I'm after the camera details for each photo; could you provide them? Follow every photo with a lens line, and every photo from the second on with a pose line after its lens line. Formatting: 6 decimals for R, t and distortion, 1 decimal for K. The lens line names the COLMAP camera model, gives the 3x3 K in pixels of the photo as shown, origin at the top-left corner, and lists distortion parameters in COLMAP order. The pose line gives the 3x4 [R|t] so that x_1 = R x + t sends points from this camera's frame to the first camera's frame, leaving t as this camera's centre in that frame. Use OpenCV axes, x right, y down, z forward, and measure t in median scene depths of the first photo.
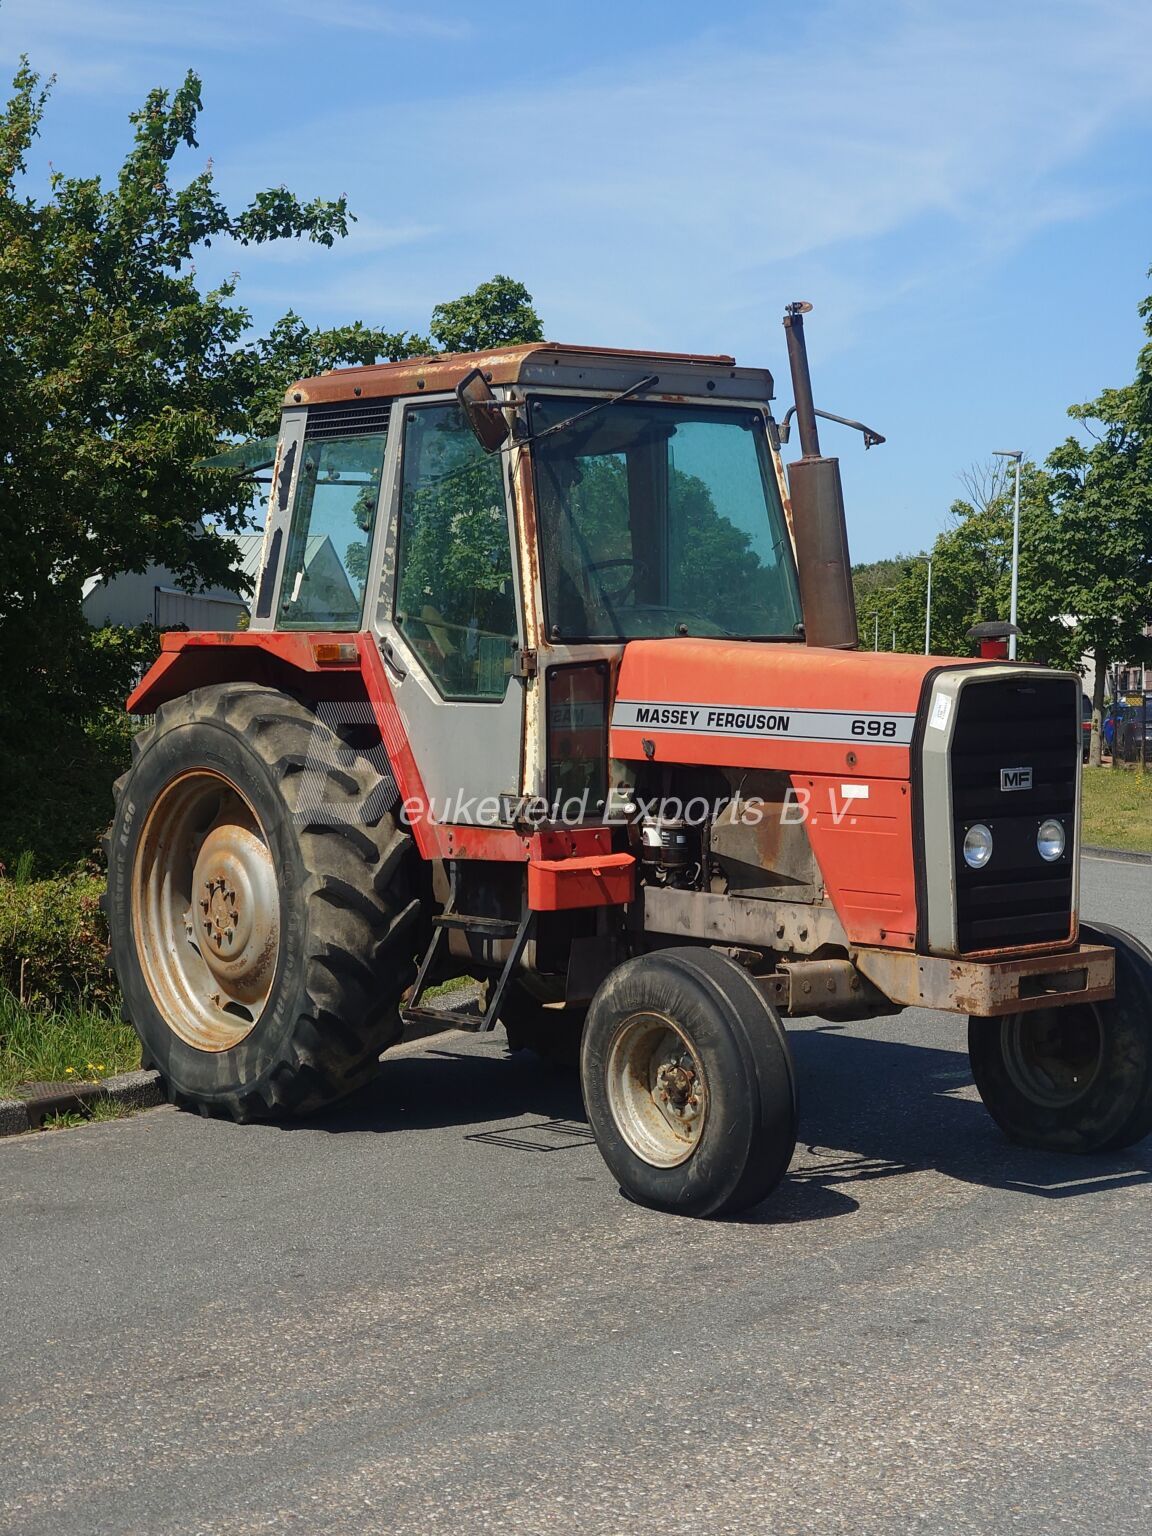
lens RADIAL K [[2636.2, 0, 501.9], [0, 2636.2, 739.4], [0, 0, 1]] dist [0.027197, 0.020103]
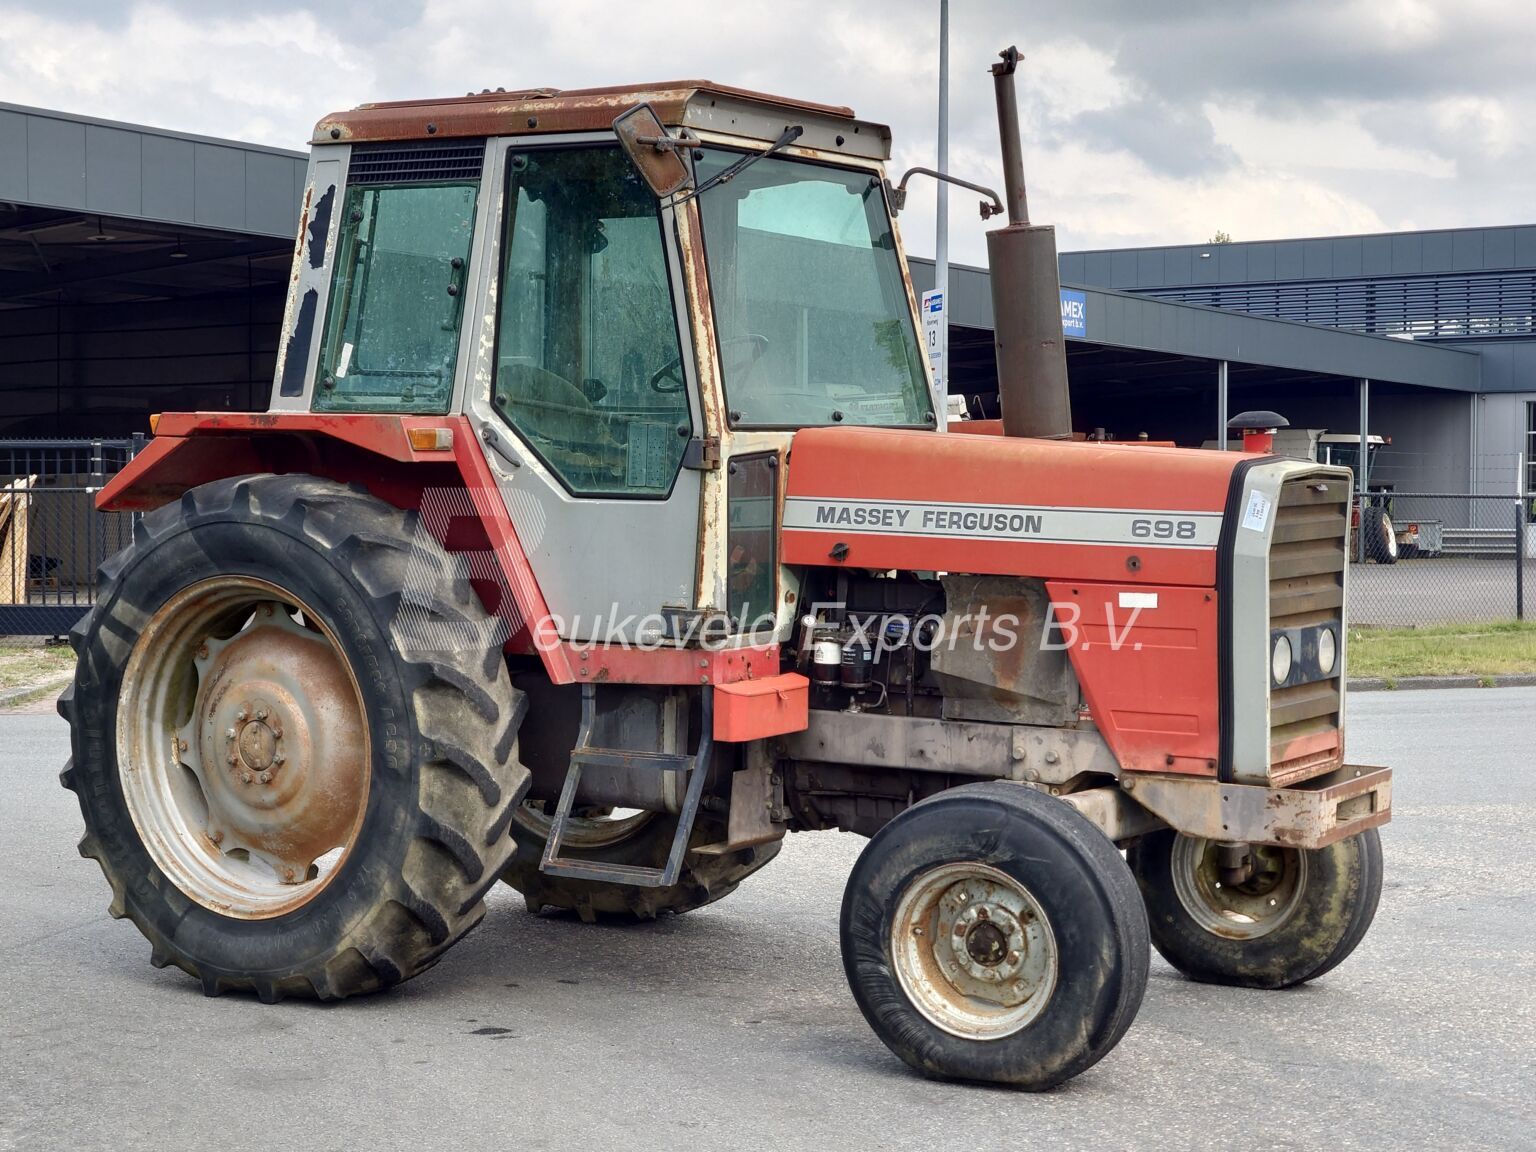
lens RADIAL K [[2664.0, 0, 690.4], [0, 2664.0, 576.3], [0, 0, 1]] dist [0.032752, -0.076787]
pose [[0.946618, -0.006057, 0.322301, -0.275004], [0.001414, 0.999892, 0.014635, -0.001635], [-0.322355, -0.013398, 0.946524, 0.181908]]
